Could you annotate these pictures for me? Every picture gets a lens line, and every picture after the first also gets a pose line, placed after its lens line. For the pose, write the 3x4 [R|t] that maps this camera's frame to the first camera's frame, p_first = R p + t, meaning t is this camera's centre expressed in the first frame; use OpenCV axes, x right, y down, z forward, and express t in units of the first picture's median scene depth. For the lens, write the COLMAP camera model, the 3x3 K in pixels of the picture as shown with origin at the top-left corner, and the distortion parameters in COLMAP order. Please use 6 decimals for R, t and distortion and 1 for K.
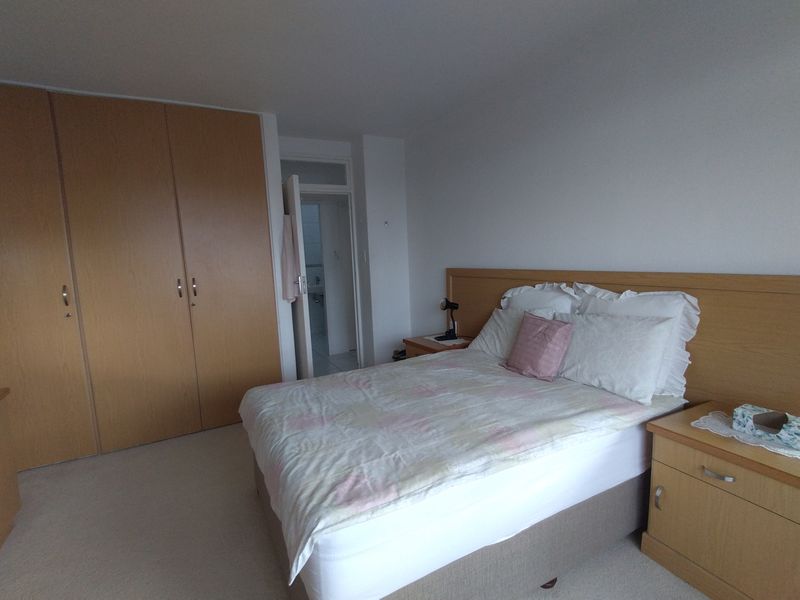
lens RADIAL K [[392.9, 0, 400.0], [0, 392.9, 300.0], [0, 0, 1]] dist [0.052272, -0.032641]
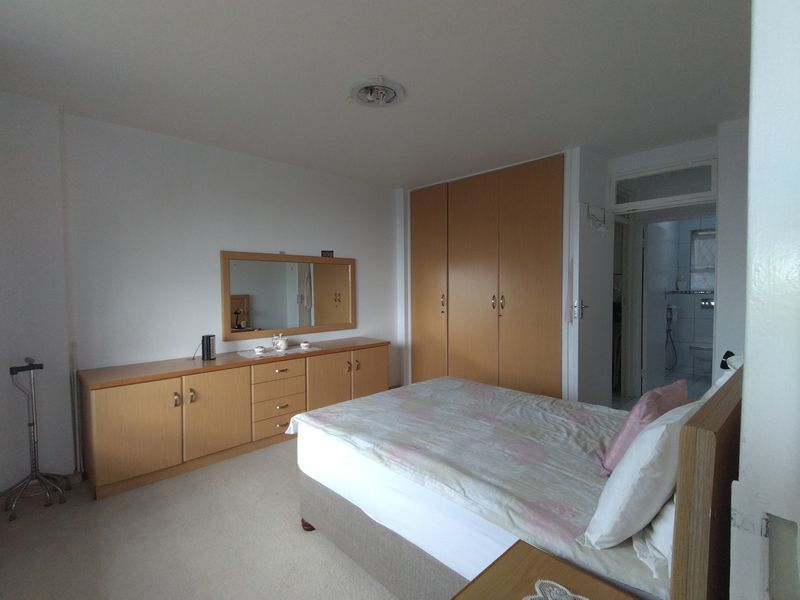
lens RADIAL K [[392.9, 0, 400.0], [0, 392.9, 300.0], [0, 0, 1]] dist [0.052272, -0.032641]
pose [[0.285687, 0.078293, -0.955119, 1.054785], [-0.117234, 0.992027, 0.046252, -0.100041], [0.951125, 0.098759, 0.292588, 0.494895]]
